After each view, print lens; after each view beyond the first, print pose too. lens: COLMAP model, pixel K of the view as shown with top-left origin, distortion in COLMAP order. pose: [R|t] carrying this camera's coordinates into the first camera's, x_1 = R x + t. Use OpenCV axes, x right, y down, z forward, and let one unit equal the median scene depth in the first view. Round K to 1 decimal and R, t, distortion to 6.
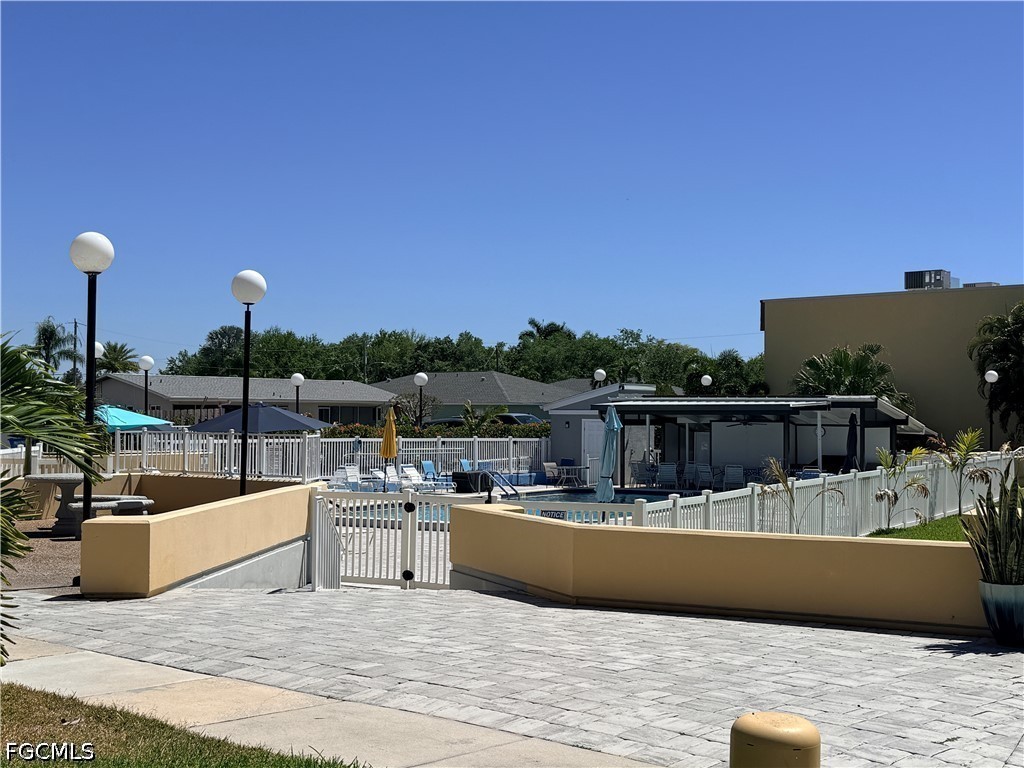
lens RADIAL K [[1412.2, 0, 511.8], [0, 1412.2, 385.9], [0, 0, 1]] dist [0.216702, 0.000000]
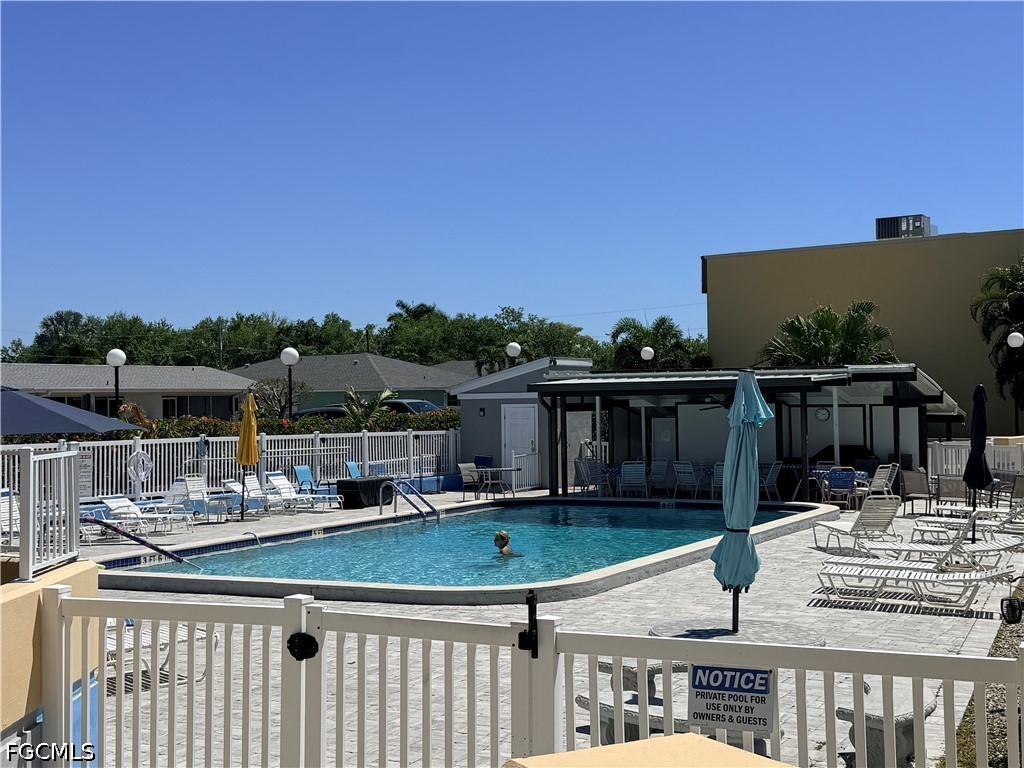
lens RADIAL K [[1412.2, 0, 509.7], [0, 1412.2, 378.5], [0, 0, 1]] dist [0.216702, 0.000000]
pose [[0.995296, -0.018963, 0.095002, -0.018288], [0.018537, 0.999814, 0.005369, 0.004871], [-0.095086, -0.003583, 0.995463, 0.216584]]
